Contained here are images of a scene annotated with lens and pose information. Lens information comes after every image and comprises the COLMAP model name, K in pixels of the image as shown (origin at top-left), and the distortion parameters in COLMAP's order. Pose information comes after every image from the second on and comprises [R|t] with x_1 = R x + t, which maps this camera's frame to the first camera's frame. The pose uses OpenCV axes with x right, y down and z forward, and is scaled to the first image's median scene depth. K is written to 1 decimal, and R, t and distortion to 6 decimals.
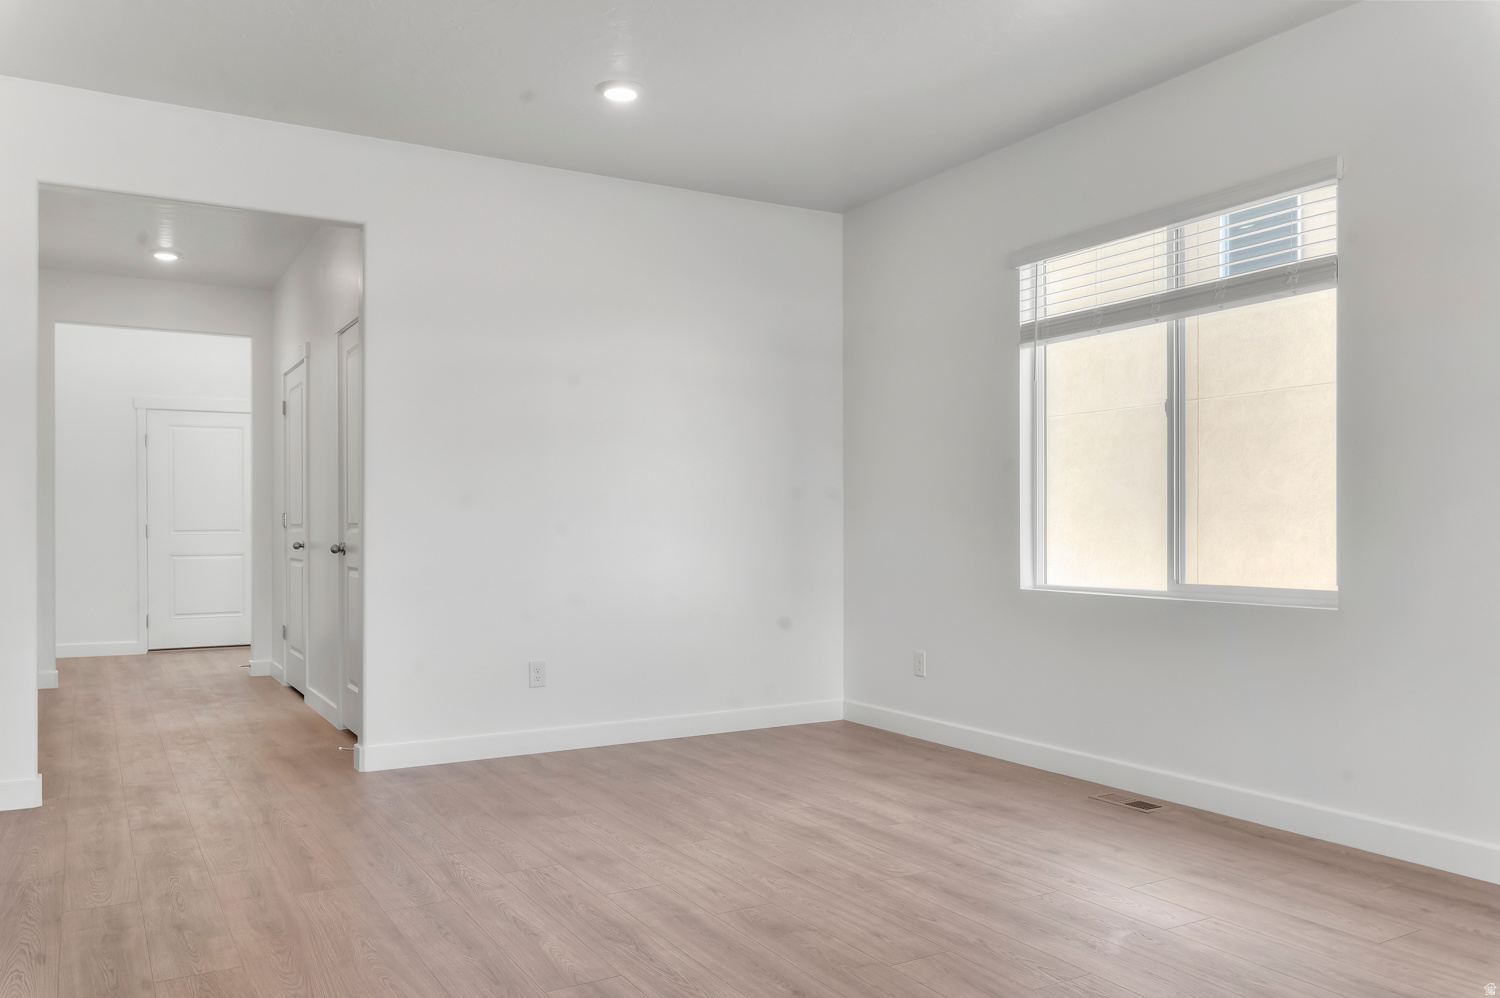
lens RADIAL K [[1137.3, 0, 758.4], [0, 1137.3, 509.1], [0, 0, 1]] dist [0.001223, -0.002543]
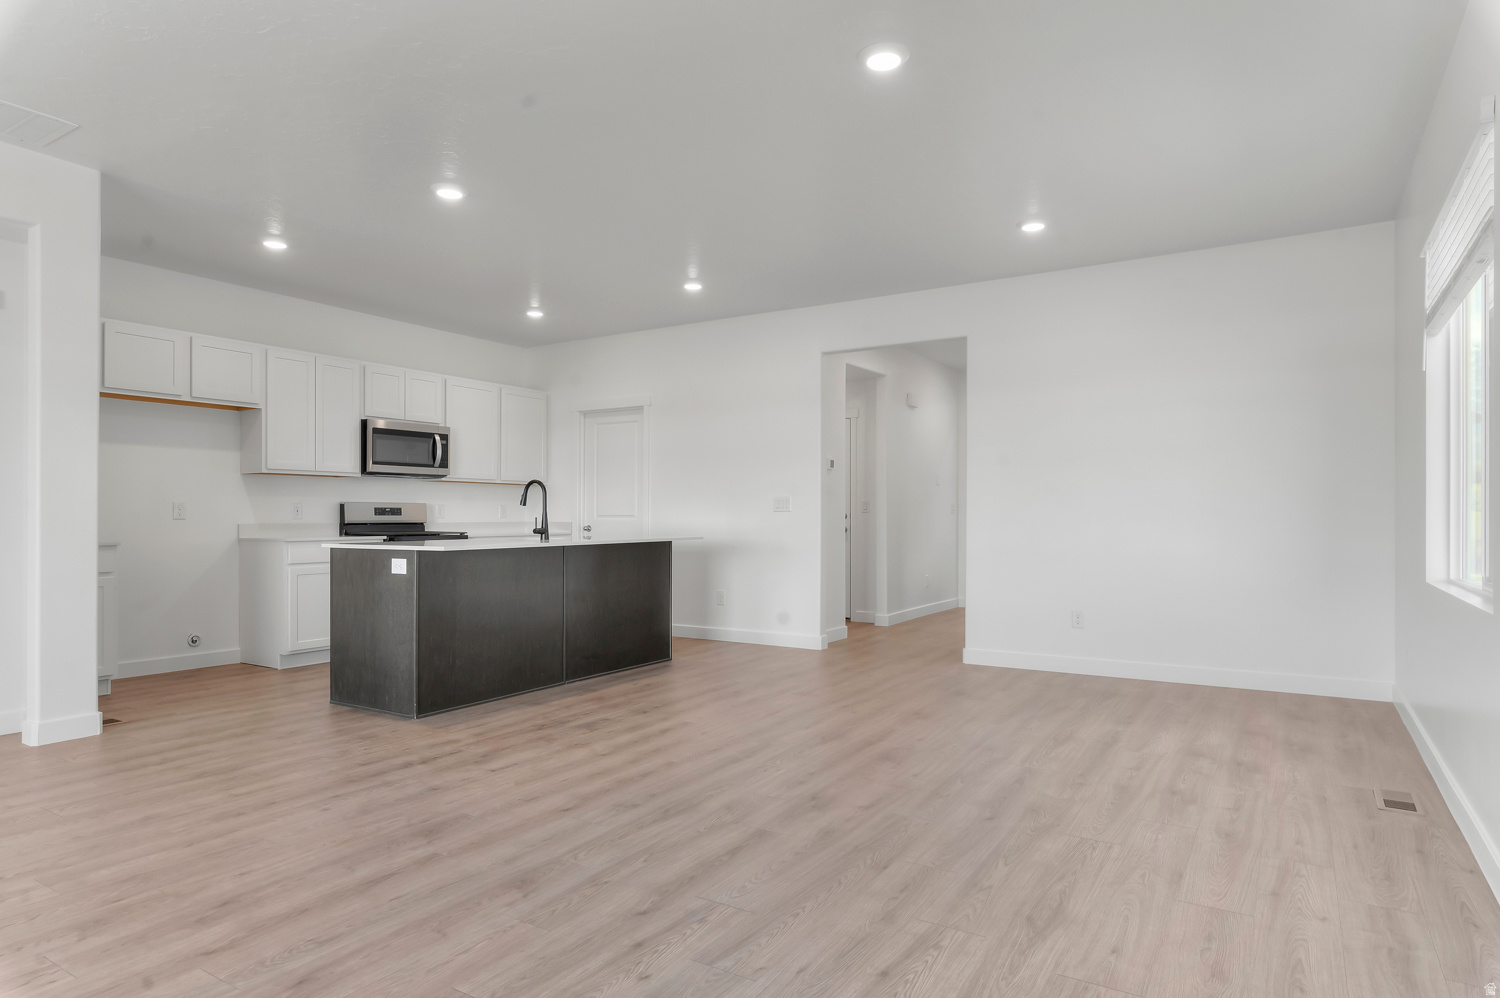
lens RADIAL K [[858.1, 0, 769.0], [0, 858.1, 510.0], [0, 0, 1]] dist [-0.003044, -0.001233]
pose [[0.474162, -0.003232, -0.880432, 0.796509], [0.009965, 0.999949, 0.001696, 0.000155], [0.880381, -0.009578, 0.474170, 0.192549]]
